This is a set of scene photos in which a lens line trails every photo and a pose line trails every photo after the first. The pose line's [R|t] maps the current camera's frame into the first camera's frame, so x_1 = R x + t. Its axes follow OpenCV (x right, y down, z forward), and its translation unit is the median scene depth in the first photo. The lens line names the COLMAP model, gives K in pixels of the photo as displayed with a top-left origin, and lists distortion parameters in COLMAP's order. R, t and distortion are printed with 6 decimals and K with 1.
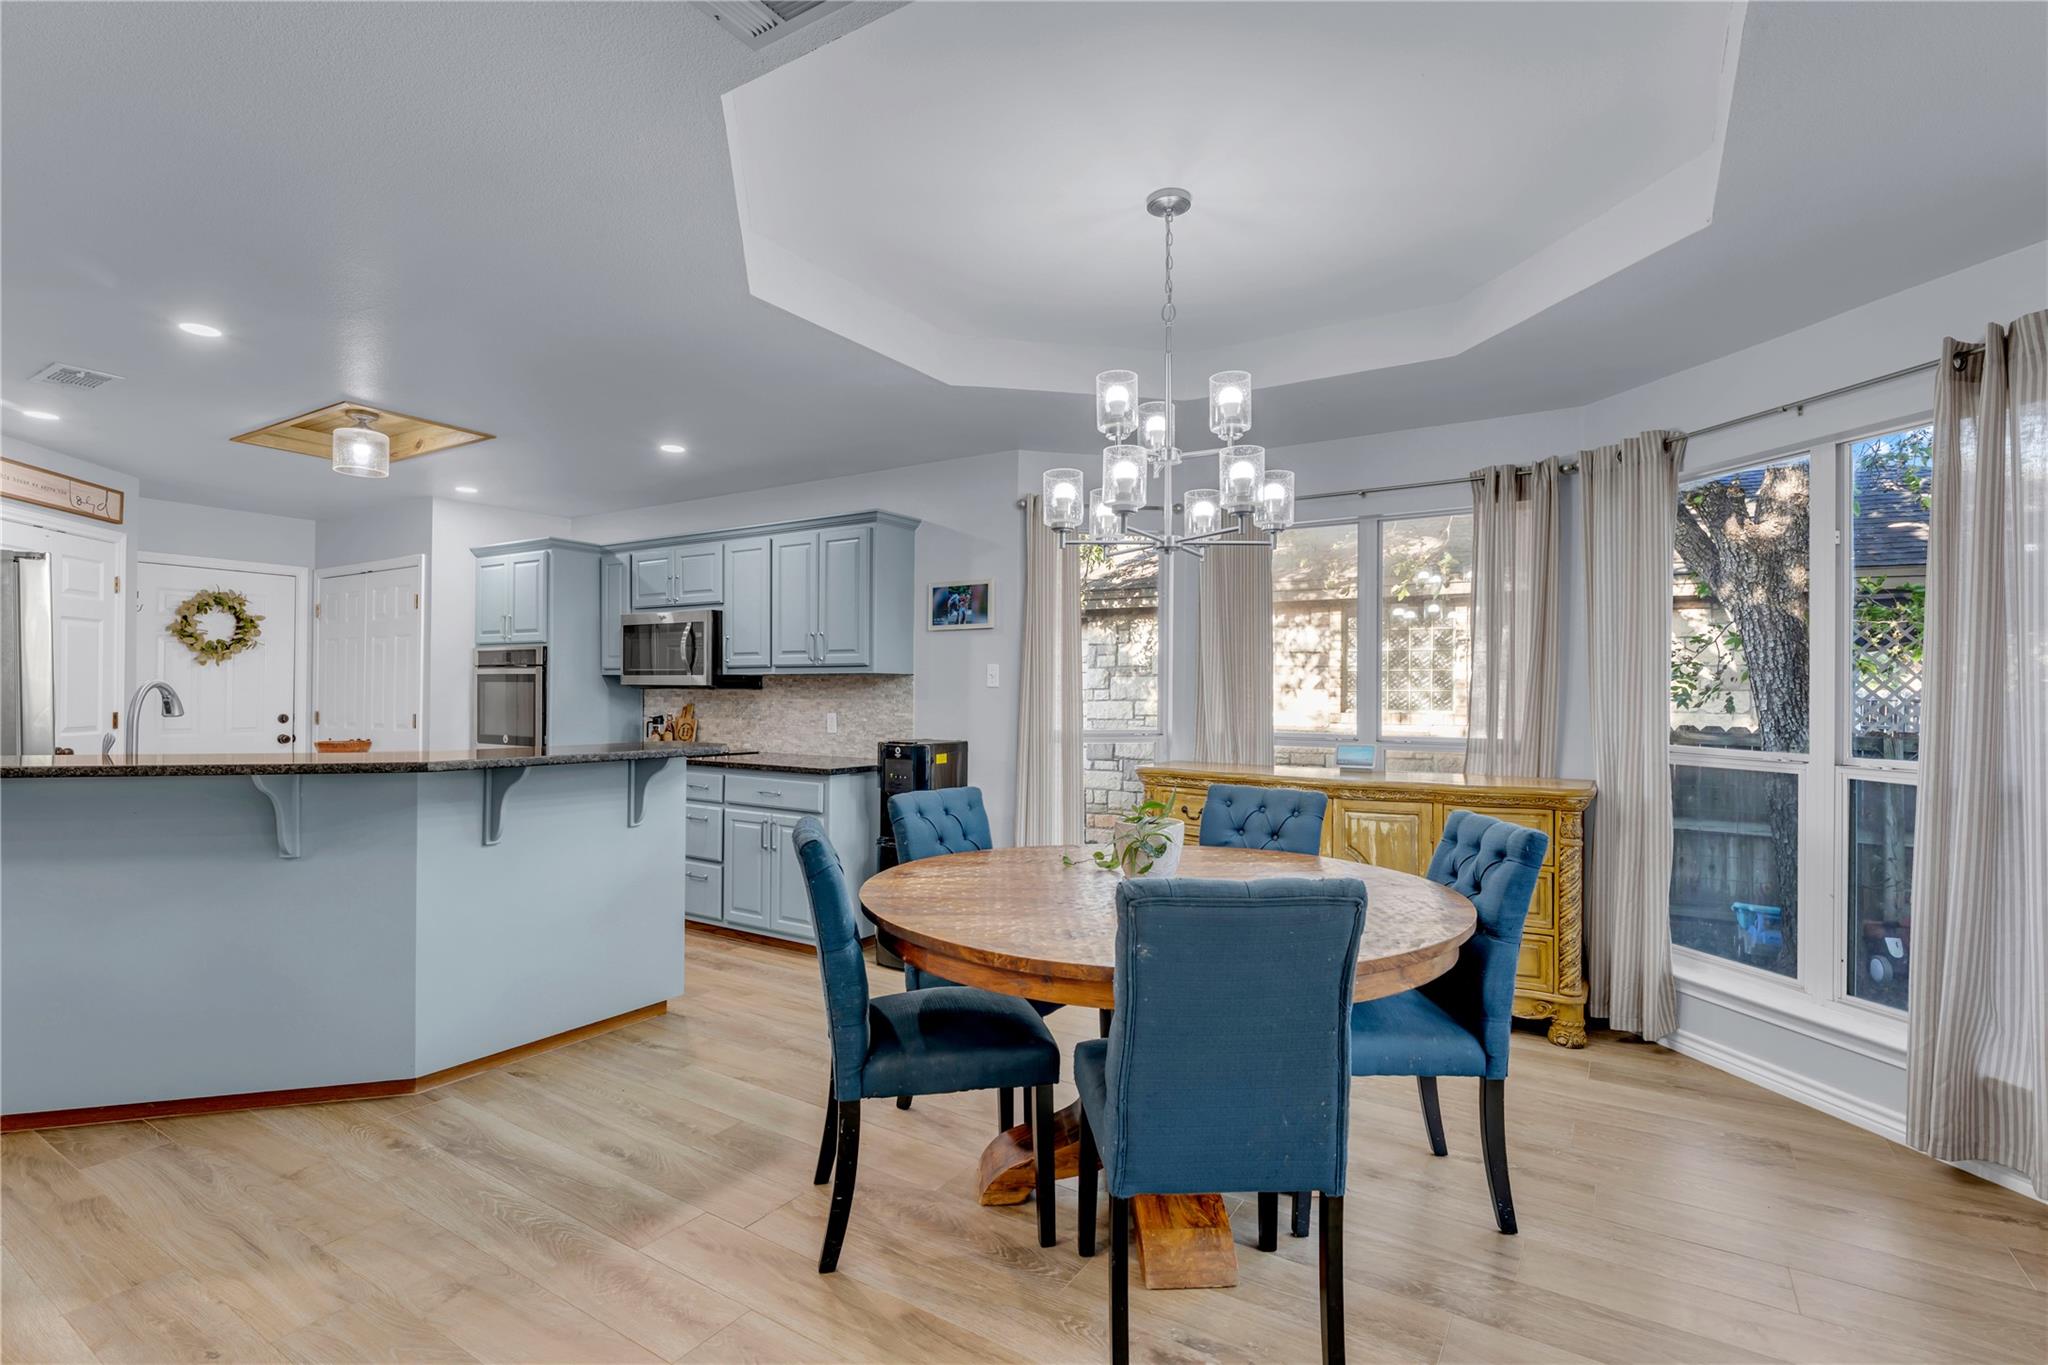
lens RADIAL K [[942.3, 0, 1021.5], [0, 942.3, 690.6], [0, 0, 1]] dist [-0.004043, 0.001133]
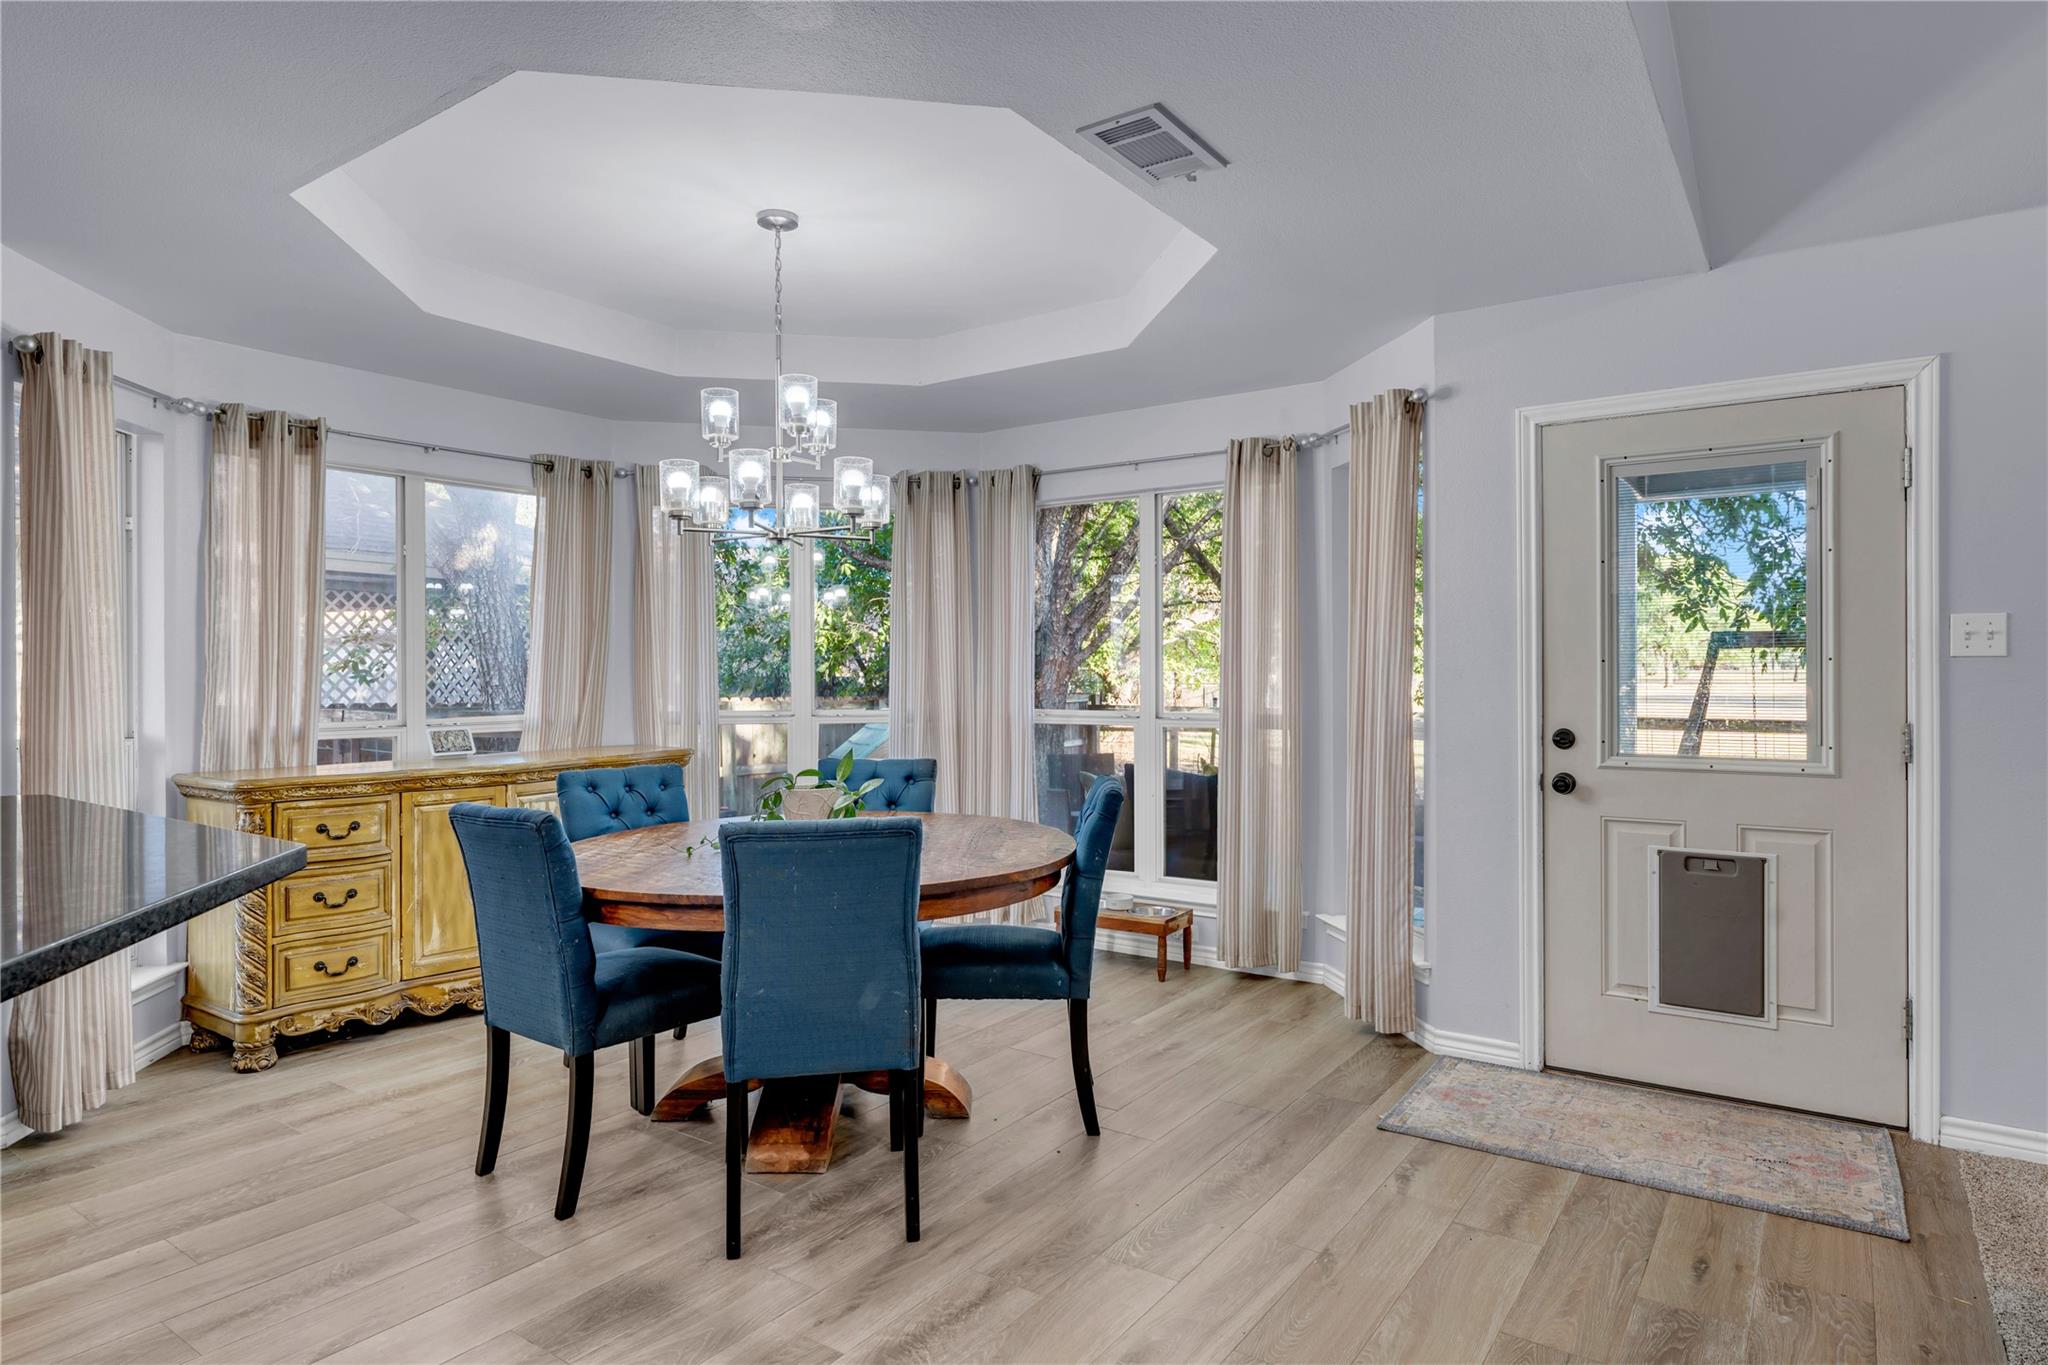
lens RADIAL K [[1165.8, 0, 1009.8], [0, 1165.8, 676.6], [0, 0, 1]] dist [0.002395, 0.000531]
pose [[0.044776, -0.011467, 0.998931, -0.595456], [0.002266, 0.999933, 0.011377, -0.003838], [-0.998994, 0.001754, 0.044799, 0.333895]]
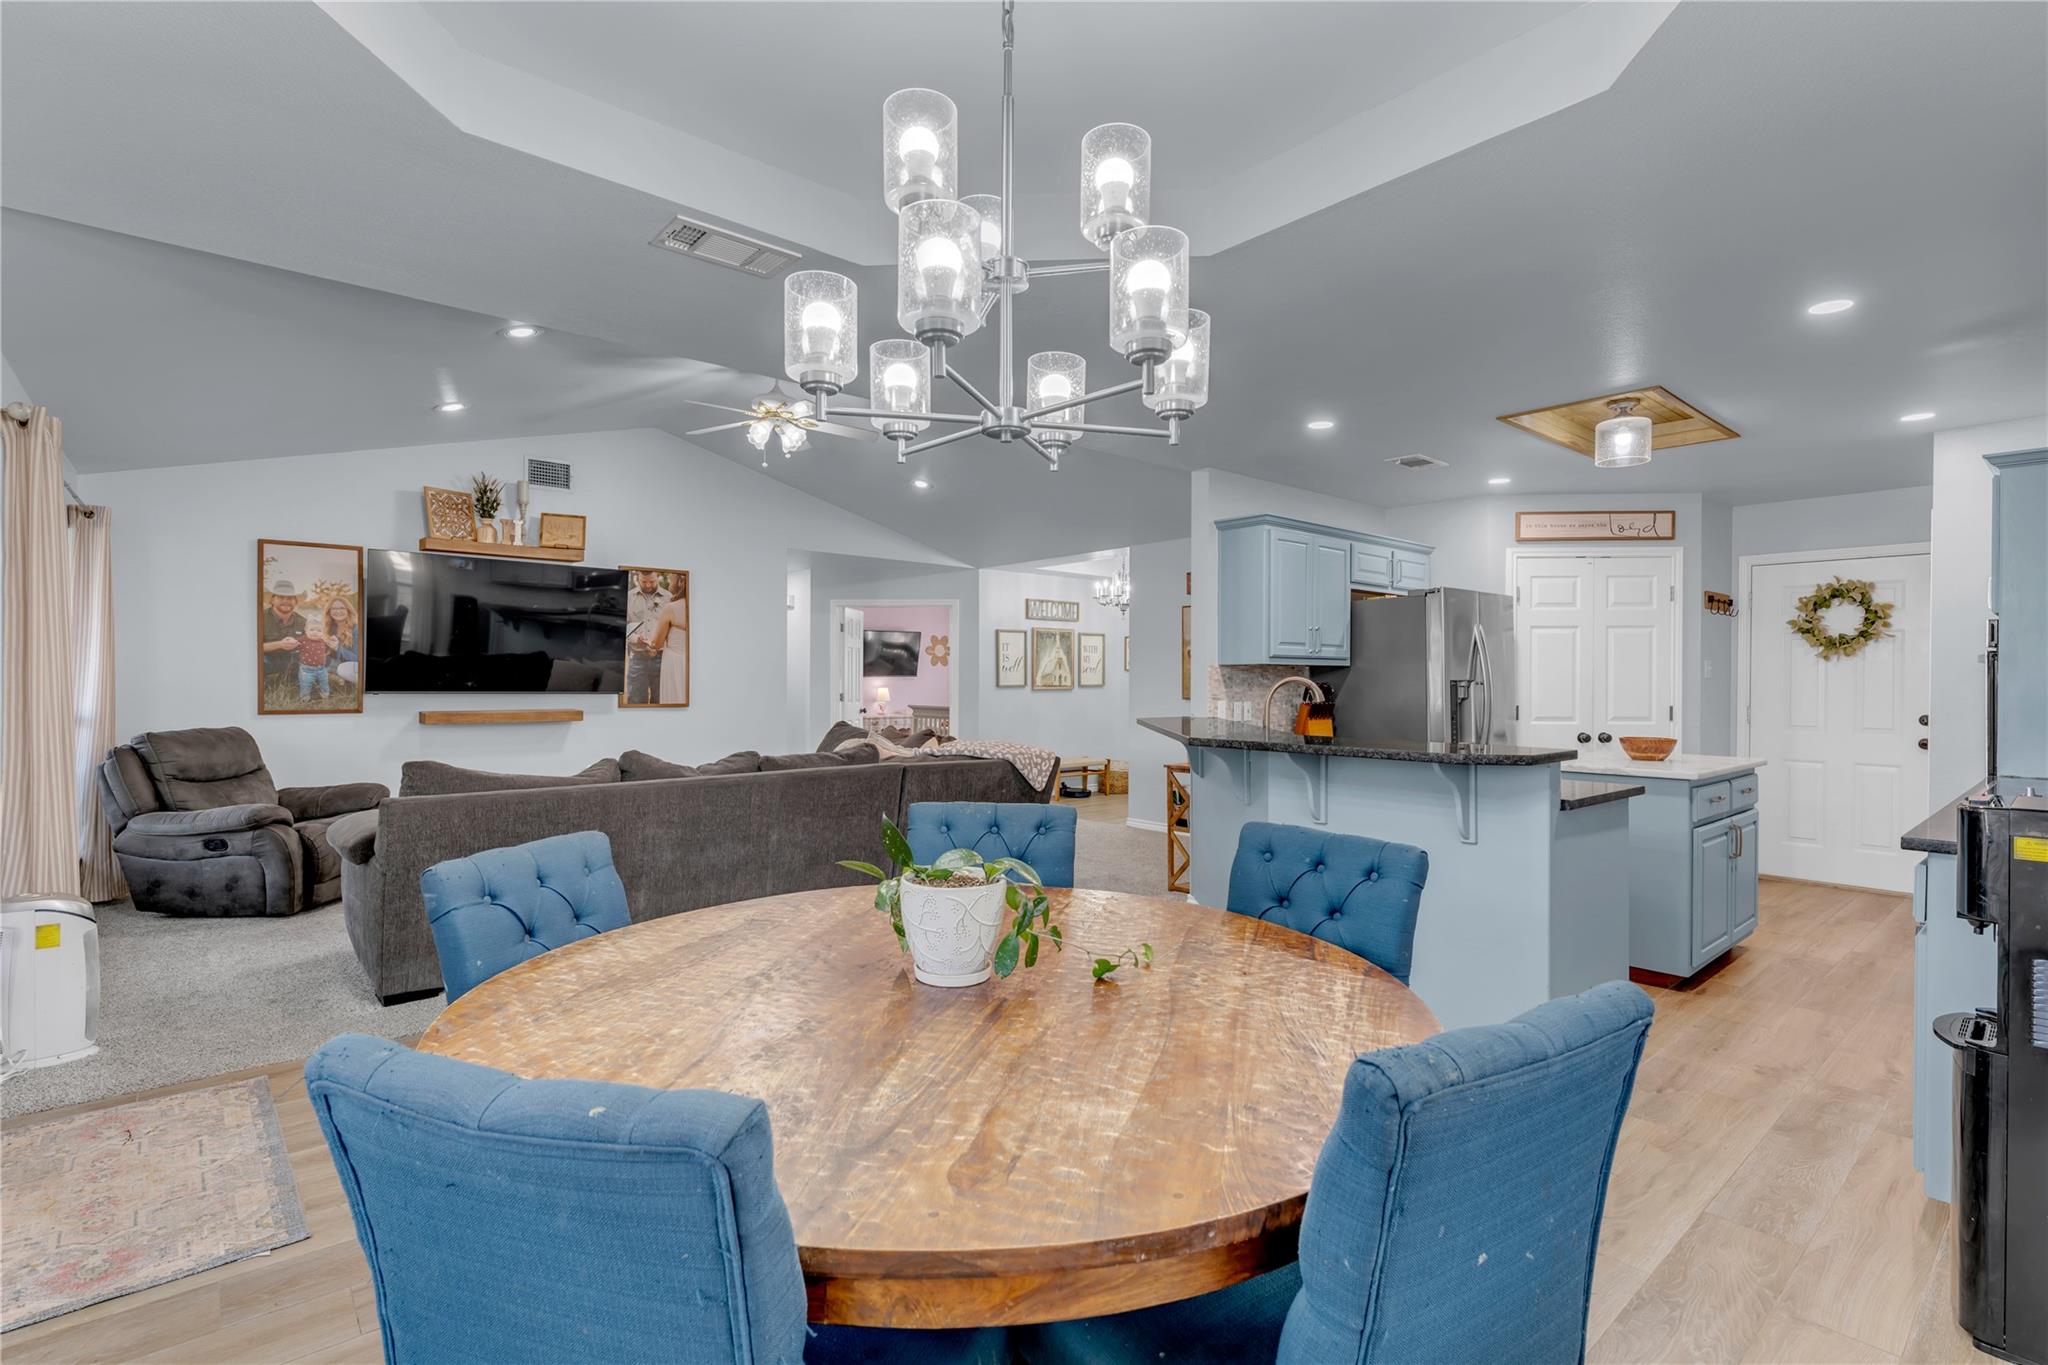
lens RADIAL K [[942.3, 0, 1034.1], [0, 942.3, 684.6], [0, 0, 1]] dist [-0.004043, 0.001133]
pose [[-0.279479, -0.008233, -0.960117, 0.346786], [-0.003673, 0.999965, -0.007506, 0.008237], [0.960145, 0.001429, -0.279499, 0.592857]]
